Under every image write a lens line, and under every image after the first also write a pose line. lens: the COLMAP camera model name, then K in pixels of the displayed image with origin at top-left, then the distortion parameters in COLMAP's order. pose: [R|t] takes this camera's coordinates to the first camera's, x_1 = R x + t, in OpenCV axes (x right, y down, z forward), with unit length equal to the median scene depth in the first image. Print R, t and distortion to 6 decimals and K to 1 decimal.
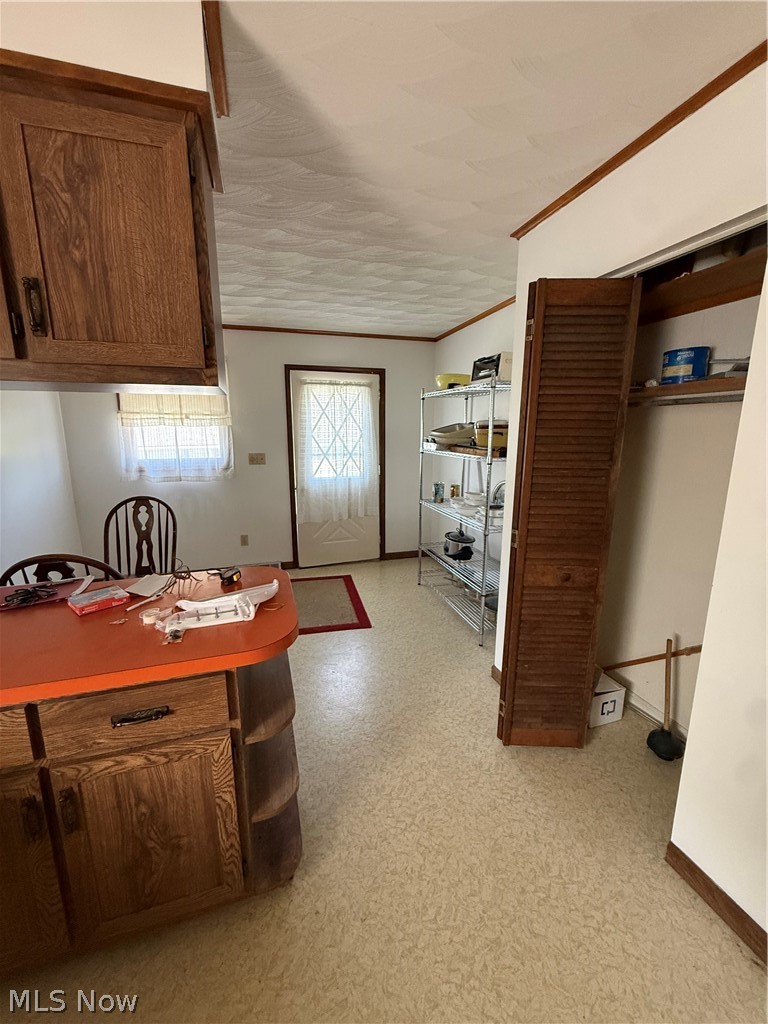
lens RADIAL K [[408.1, 0, 384.0], [0, 408.1, 512.0], [0, 0, 1]] dist [-0.000437, -0.000337]
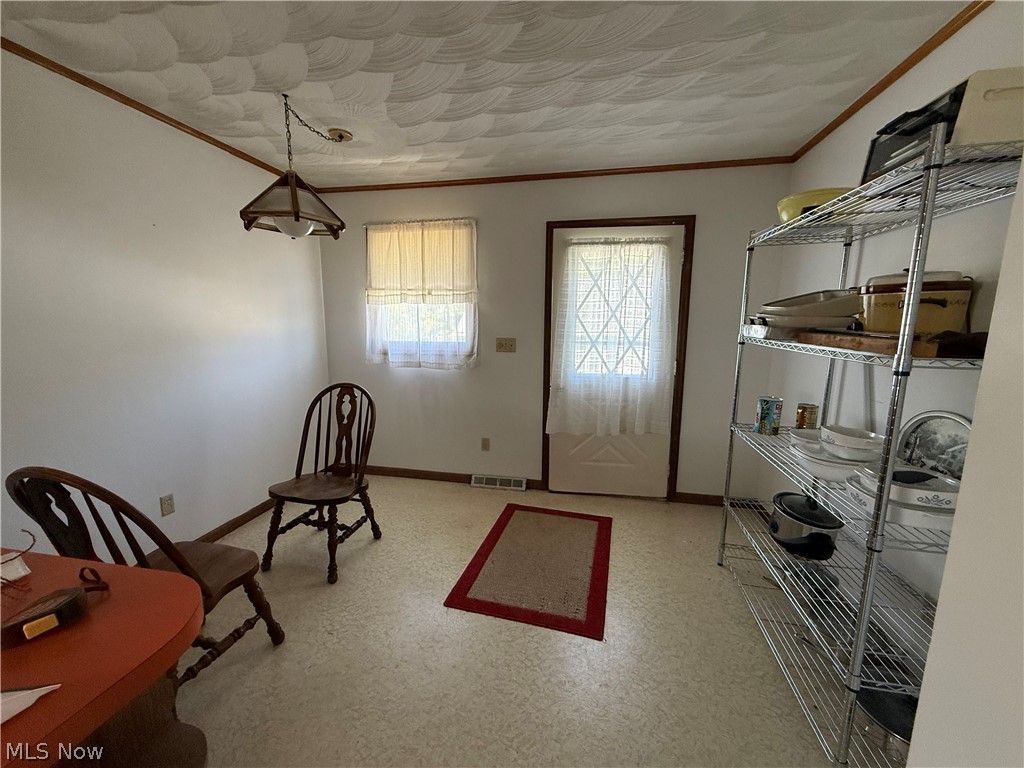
lens RADIAL K [[408.1, 0, 509.1], [0, 408.1, 384.6], [0, 0, 1]] dist [-0.000437, -0.000337]
pose [[0.878449, 0.079111, -0.471243, 0.088442], [-0.098369, 0.995016, -0.016329, -0.050005], [0.467602, 0.060700, 0.881852, 0.375922]]
